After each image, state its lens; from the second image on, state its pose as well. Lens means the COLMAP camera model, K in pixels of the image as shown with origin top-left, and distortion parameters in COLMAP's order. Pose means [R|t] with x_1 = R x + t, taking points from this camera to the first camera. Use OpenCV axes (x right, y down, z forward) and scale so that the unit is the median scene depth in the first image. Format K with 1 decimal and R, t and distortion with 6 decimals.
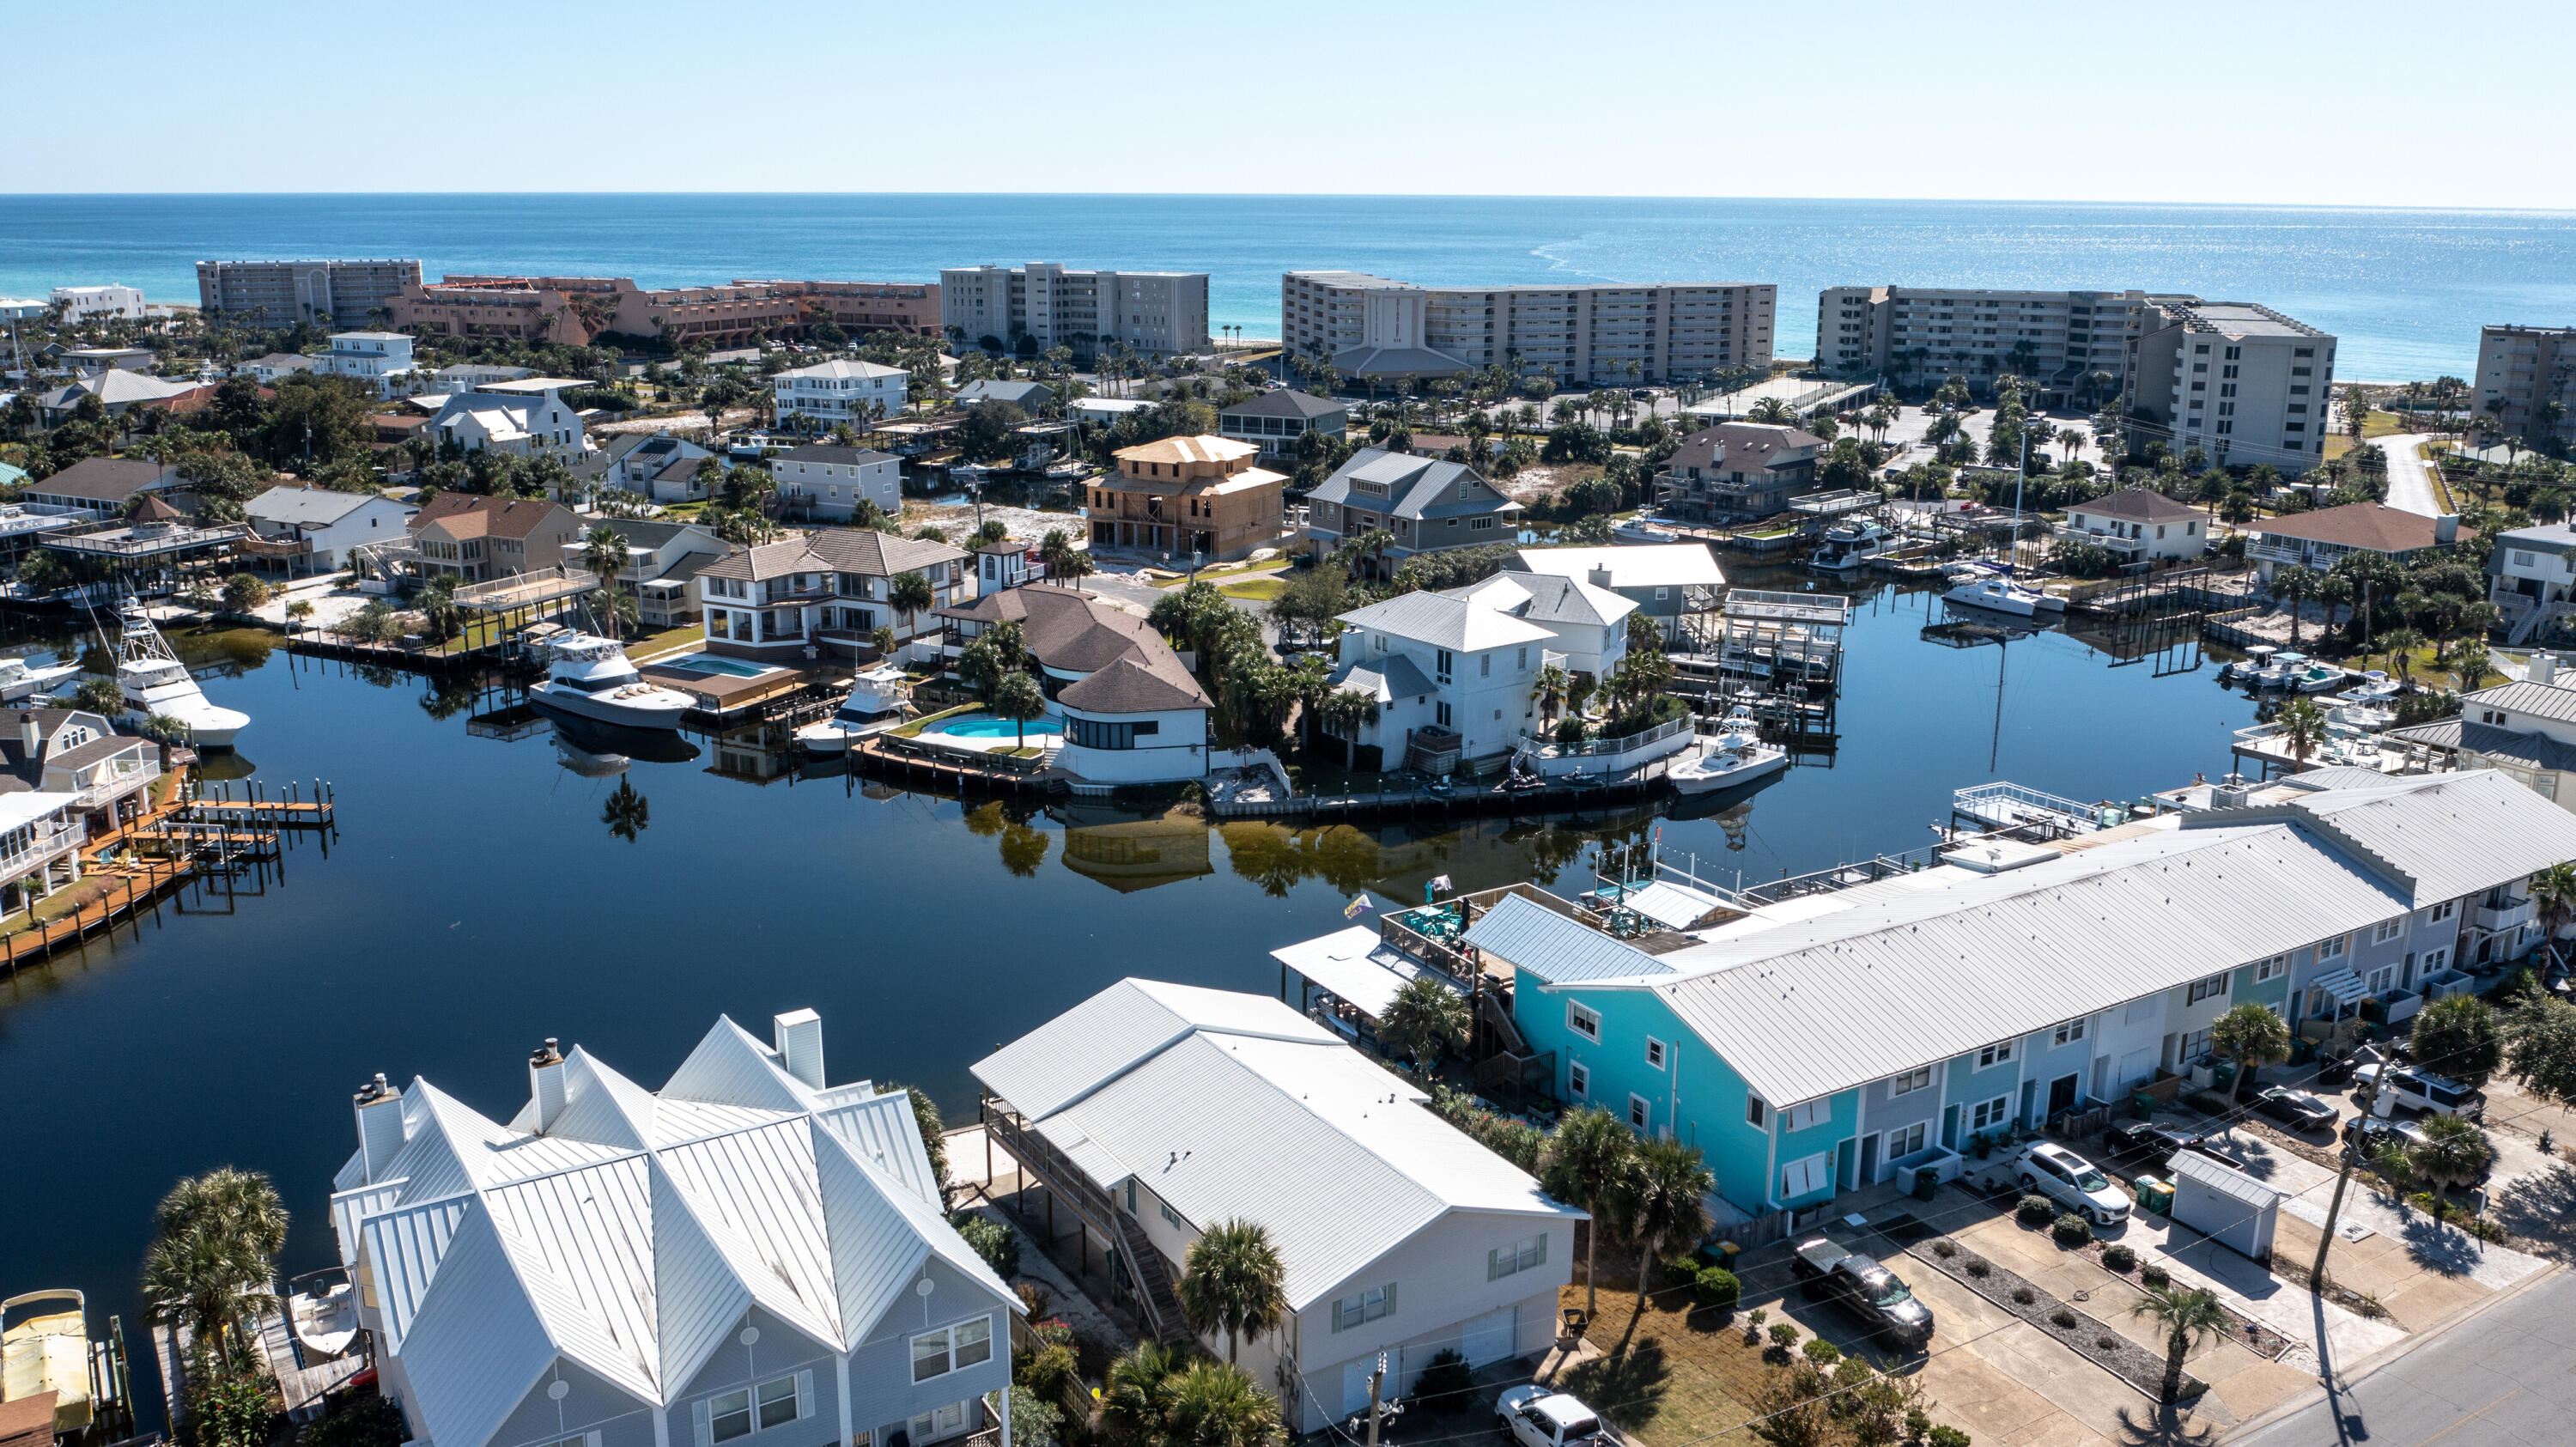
lens RADIAL K [[2060.3, 0, 1288.0], [0, 2060.3, 723.5], [0, 0, 1]] dist [-0.028876, 0.009322]
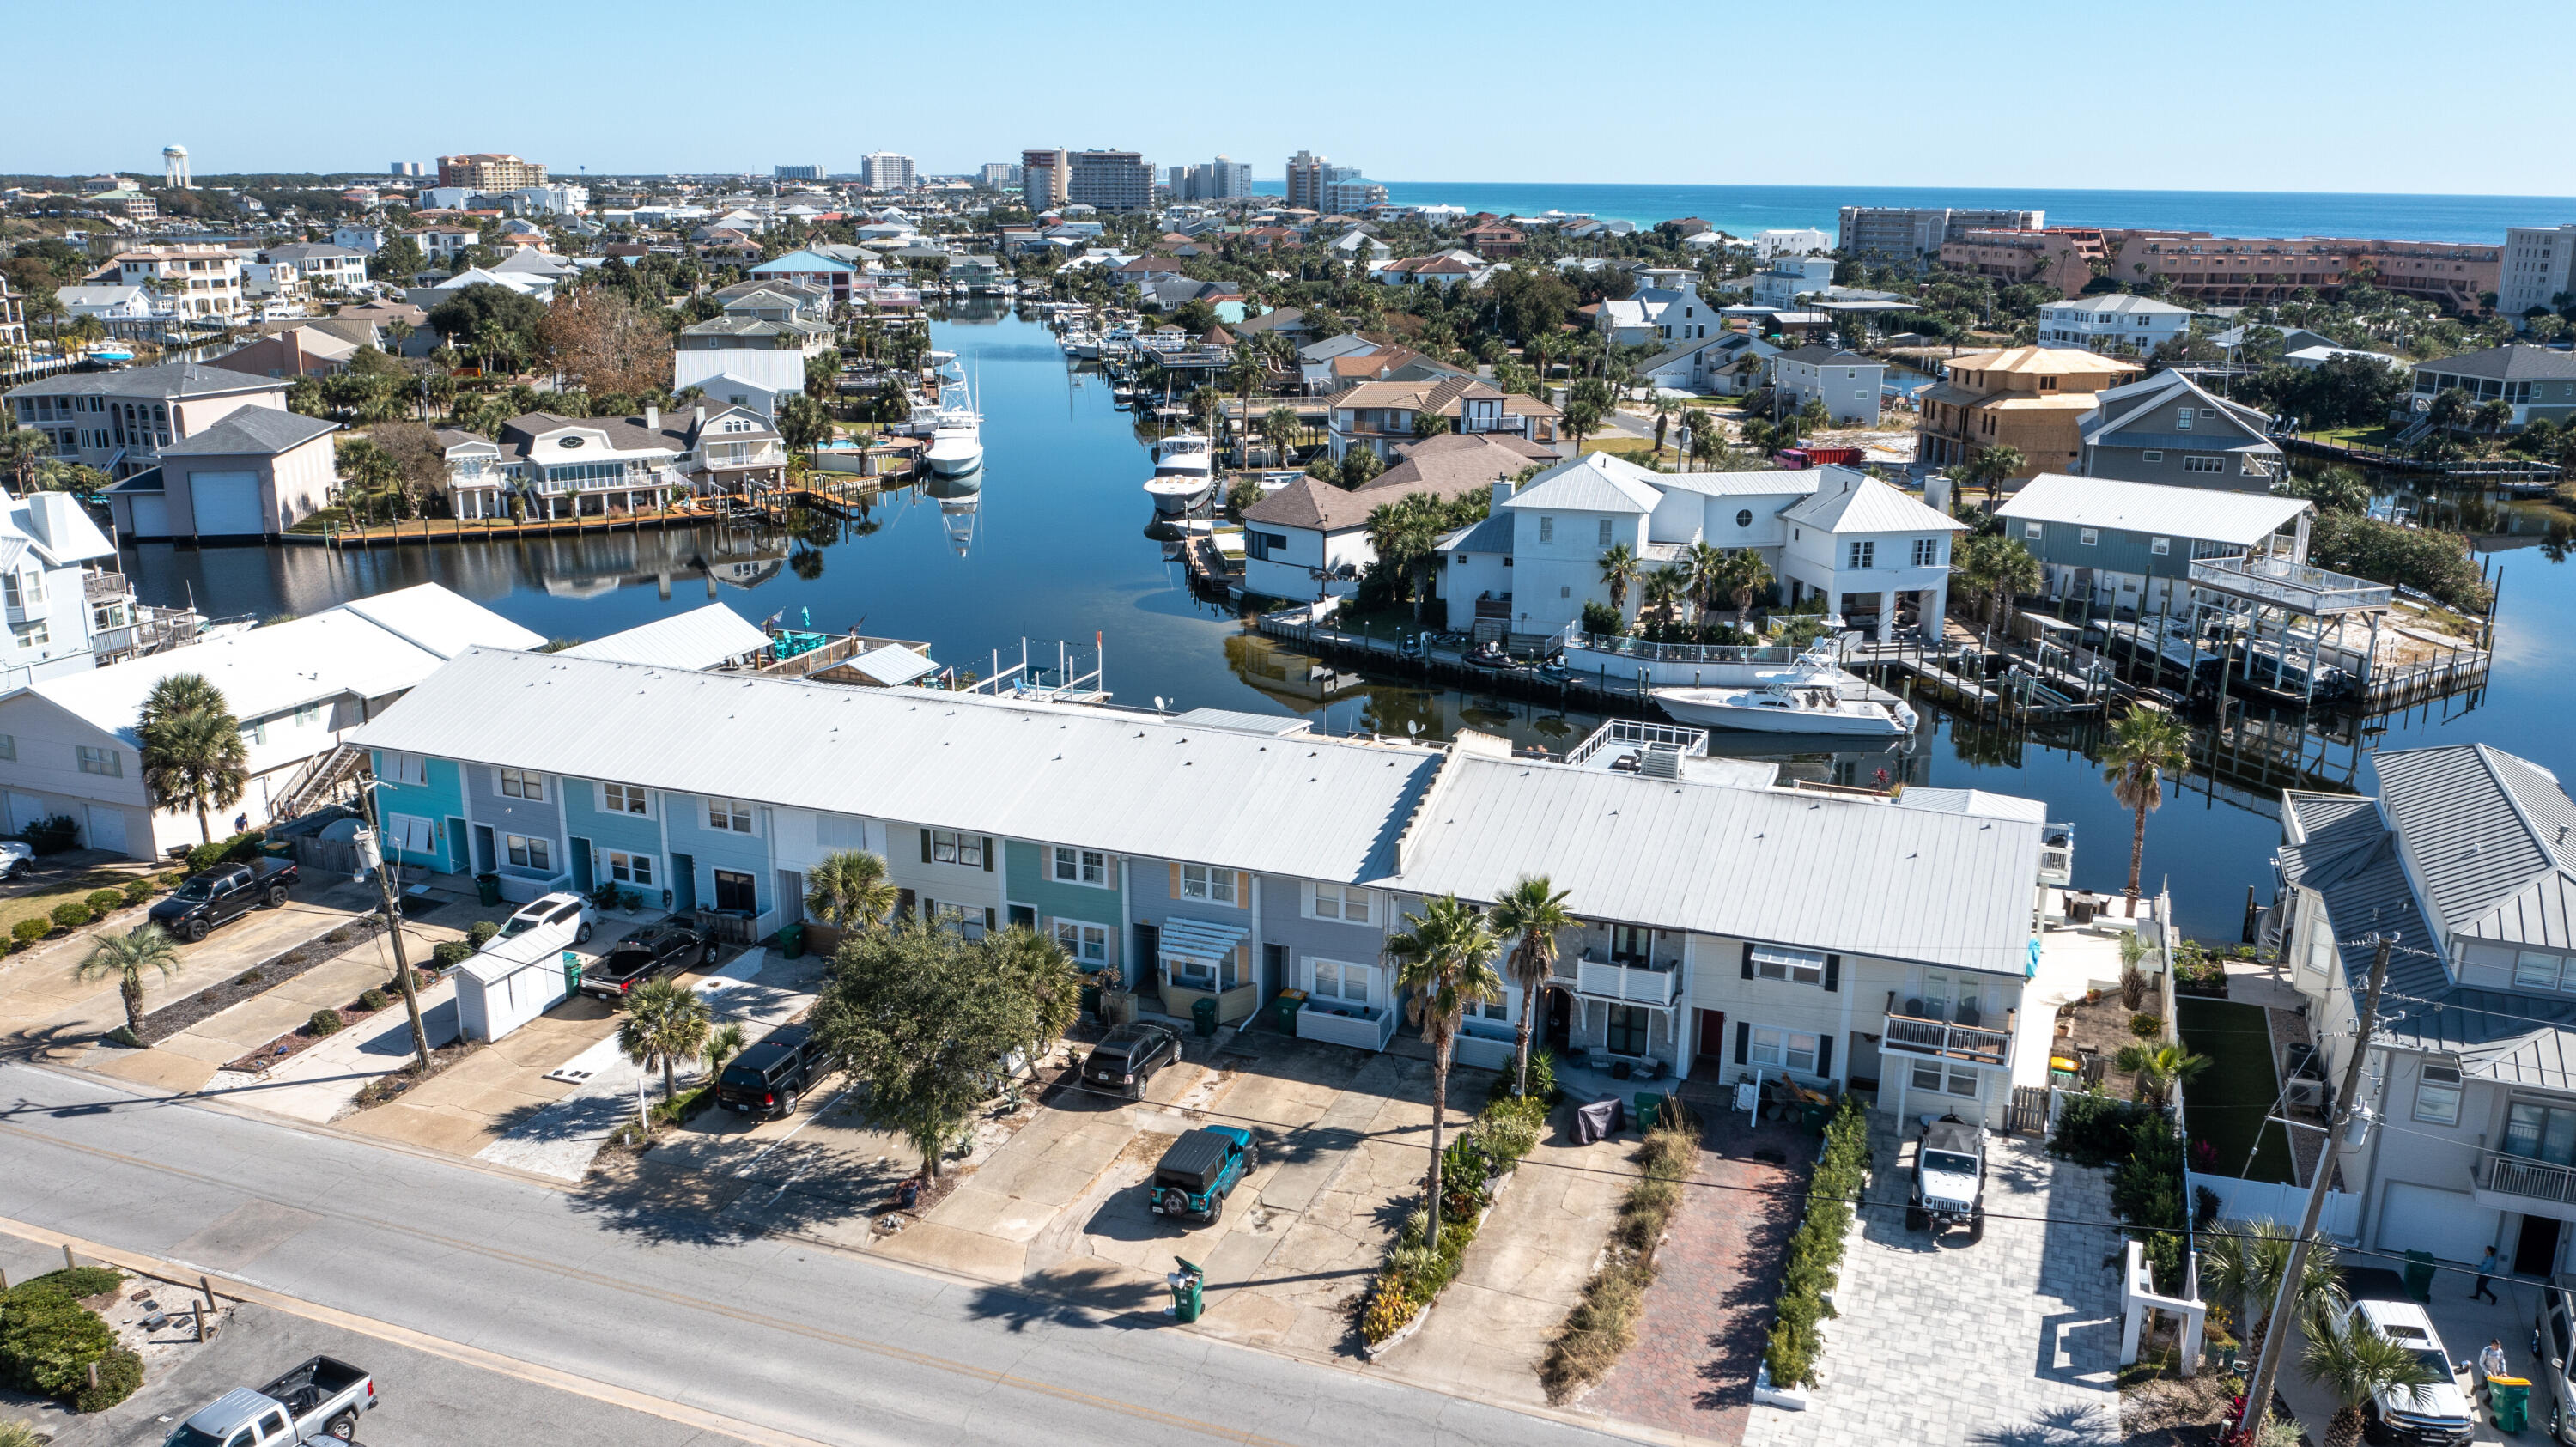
lens RADIAL K [[2060.3, 0, 1288.0], [0, 2060.3, 723.5], [0, 0, 1]] dist [-0.028876, 0.009322]
pose [[0.593446, 0.209126, -0.777232, 0.663496], [-0.210656, 0.972351, 0.100782, -0.011936], [0.776818, 0.103920, 0.621091, 0.366378]]
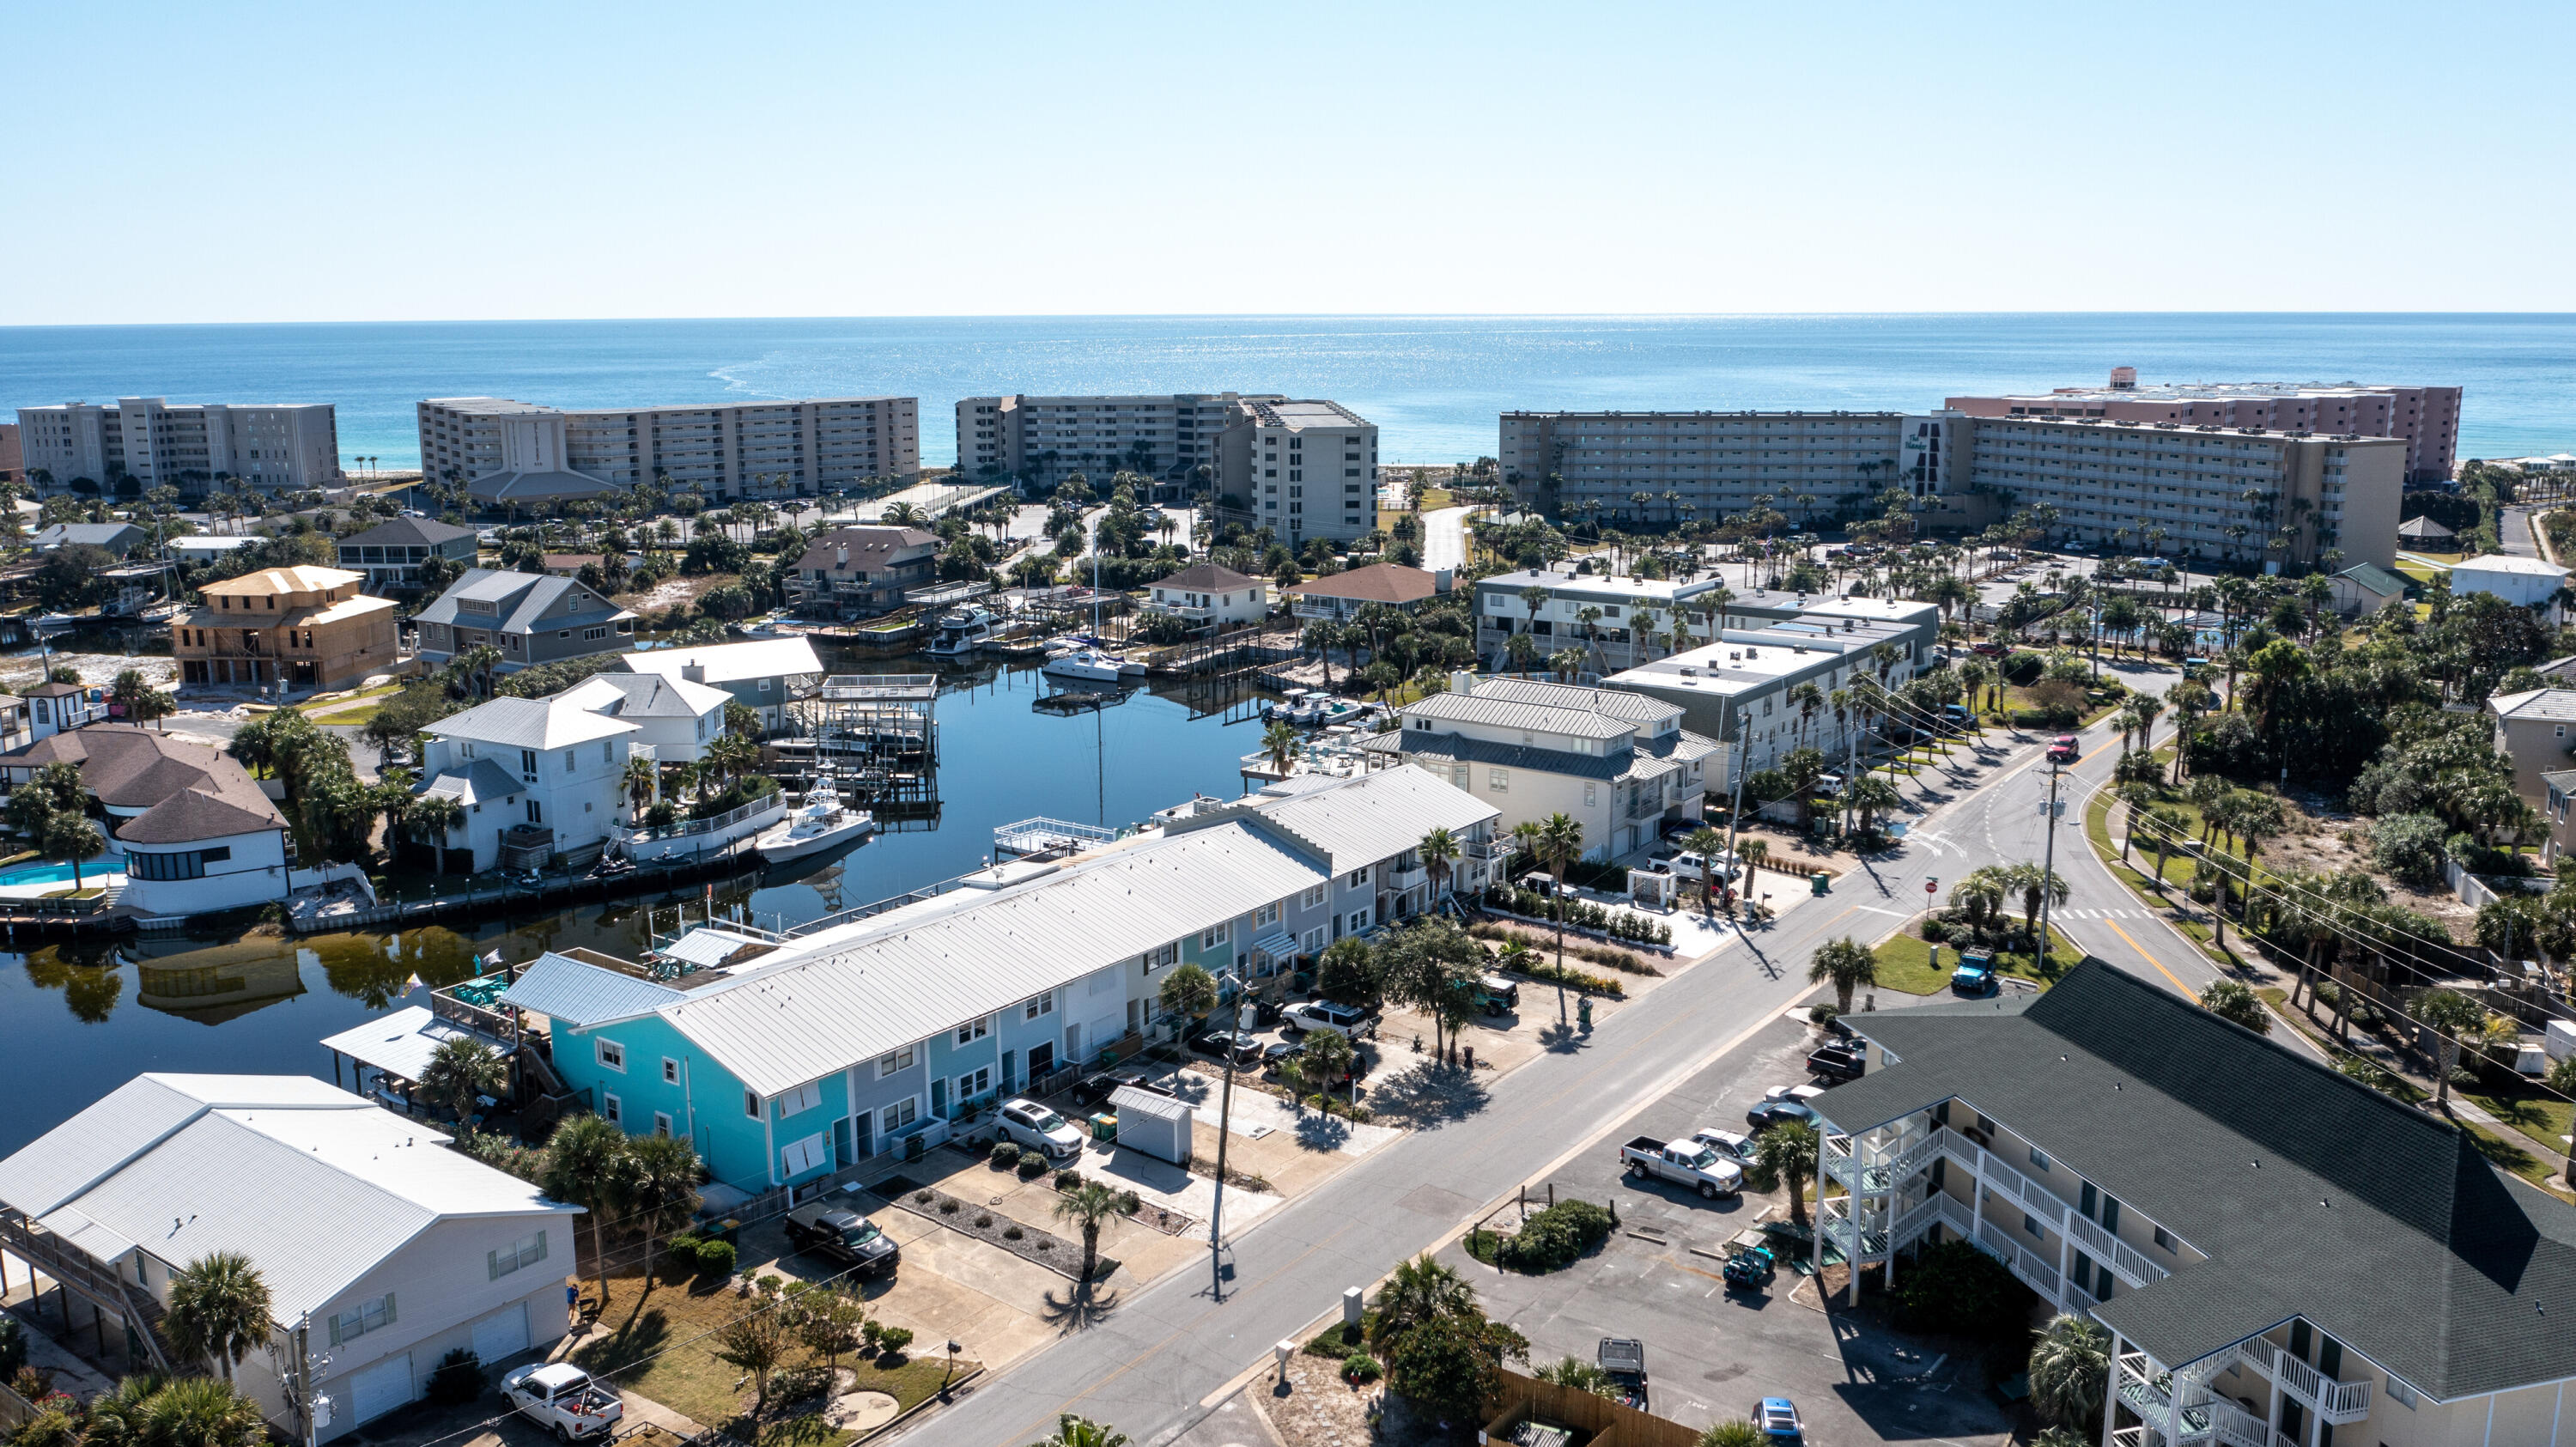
lens RADIAL K [[2046.5, 0, 1288.0], [0, 2046.5, 723.5], [0, 0, 1]] dist [-0.028894, 0.010434]
pose [[0.928866, -0.084040, 0.360756, 0.057970], [0.103447, 0.994026, -0.034791, 0.024768], [-0.355677, 0.069635, 0.932011, -0.092948]]
